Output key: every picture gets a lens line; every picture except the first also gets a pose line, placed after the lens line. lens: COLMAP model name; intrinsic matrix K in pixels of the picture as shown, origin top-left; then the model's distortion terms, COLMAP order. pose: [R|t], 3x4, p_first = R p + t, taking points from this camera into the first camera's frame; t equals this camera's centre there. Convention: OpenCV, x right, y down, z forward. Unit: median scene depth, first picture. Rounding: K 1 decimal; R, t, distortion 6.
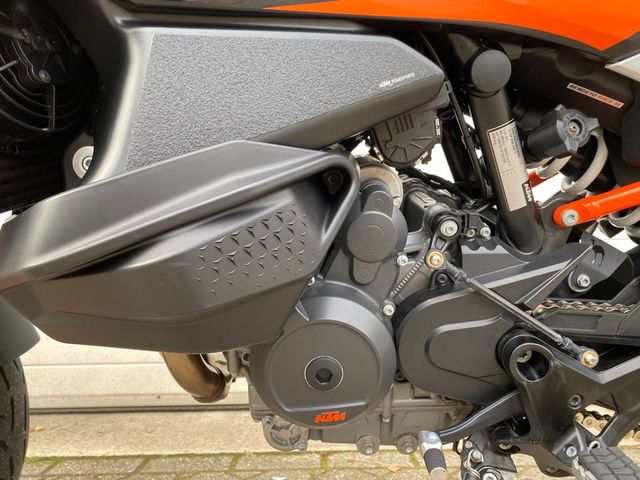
lens RADIAL K [[482.5, 0, 320.0], [0, 482.5, 240.0], [0, 0, 1]] dist [0.003666, -0.010146]
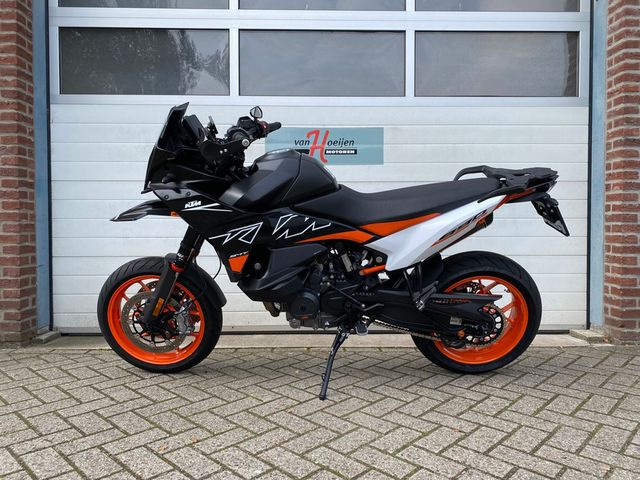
lens RADIAL K [[482.5, 0, 320.0], [0, 482.5, 240.0], [0, 0, 1]] dist [0.003666, -0.010146]
pose [[0.999980, 0.006253, 0.000374, 0.148383], [-0.006264, 0.996994, 0.077220, -0.703004], [0.000110, -0.077220, 0.997014, -3.401124]]
